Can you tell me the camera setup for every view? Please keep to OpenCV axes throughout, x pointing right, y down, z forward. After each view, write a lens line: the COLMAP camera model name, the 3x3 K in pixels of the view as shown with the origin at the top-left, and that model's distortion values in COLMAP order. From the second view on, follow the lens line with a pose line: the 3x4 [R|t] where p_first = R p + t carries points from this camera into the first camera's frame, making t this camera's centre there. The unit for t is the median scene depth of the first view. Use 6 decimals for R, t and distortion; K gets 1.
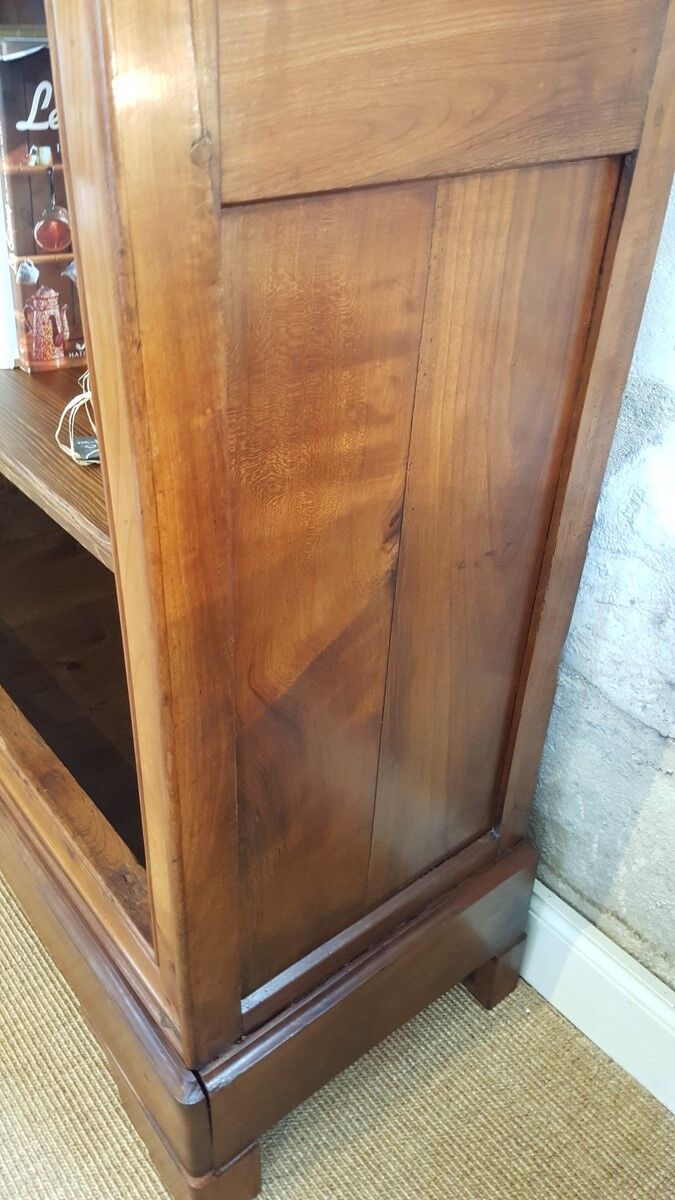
lens RADIAL K [[887.4, 0, 337.5], [0, 887.4, 600.0], [0, 0, 1]] dist [0.033296, -0.078833]
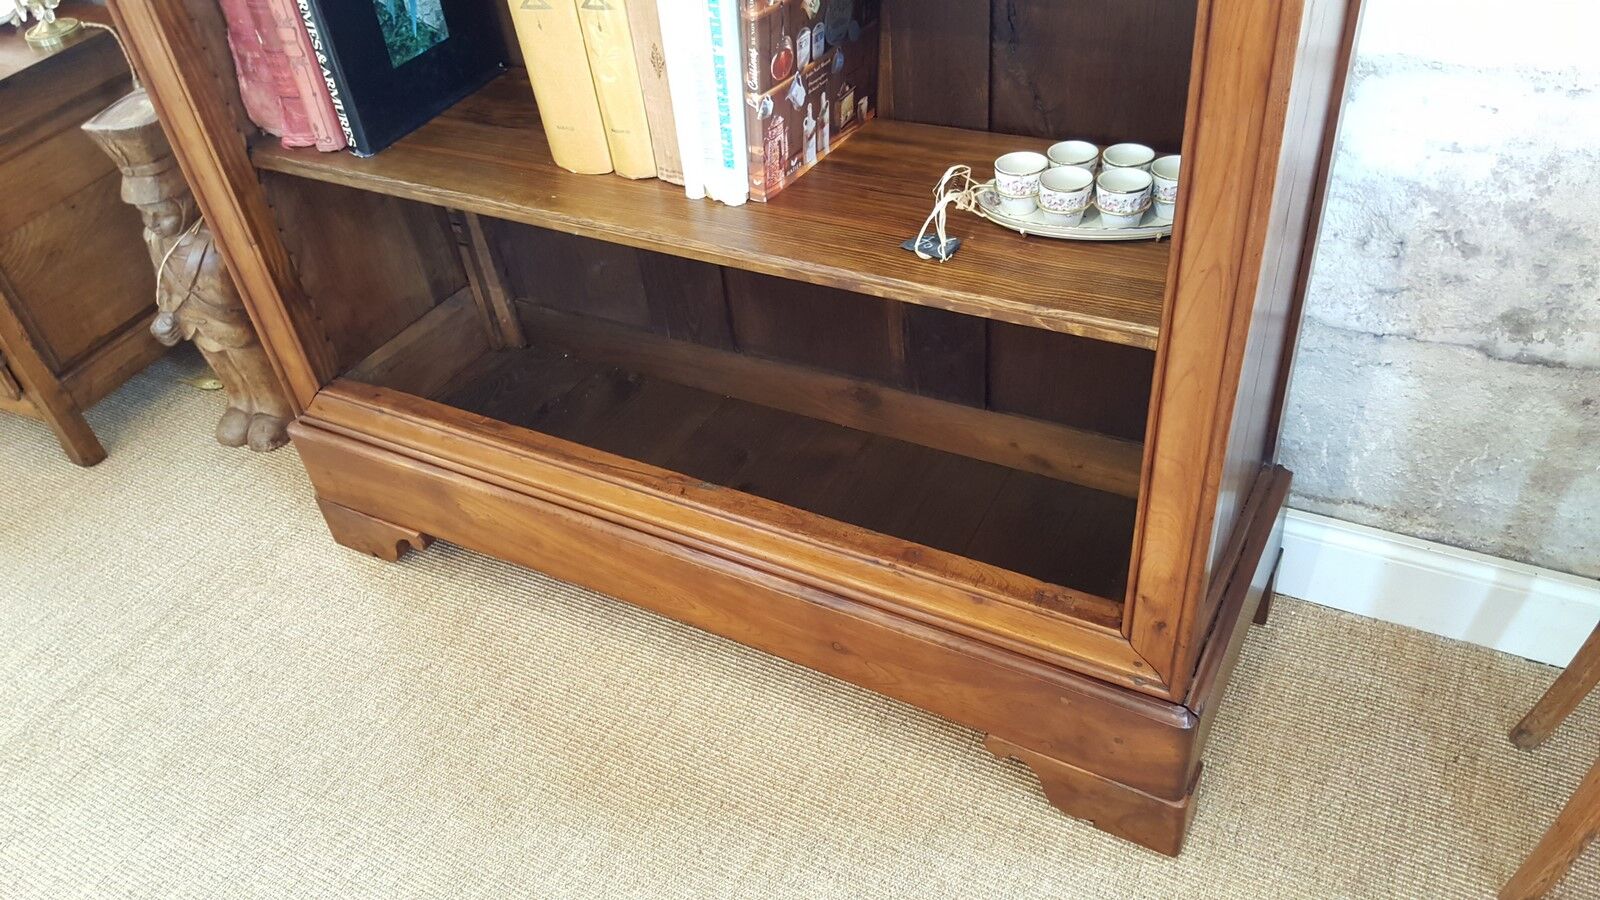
lens RADIAL K [[1167.3, 0, 803.1], [0, 1167.3, 481.9], [0, 0, 1]] dist [0.136316, -0.243160]
pose [[0.916556, -0.343633, 0.204553, -0.735651], [0.318939, 0.936697, 0.144485, -0.140738], [-0.241254, -0.067189, 0.968133, -0.376526]]
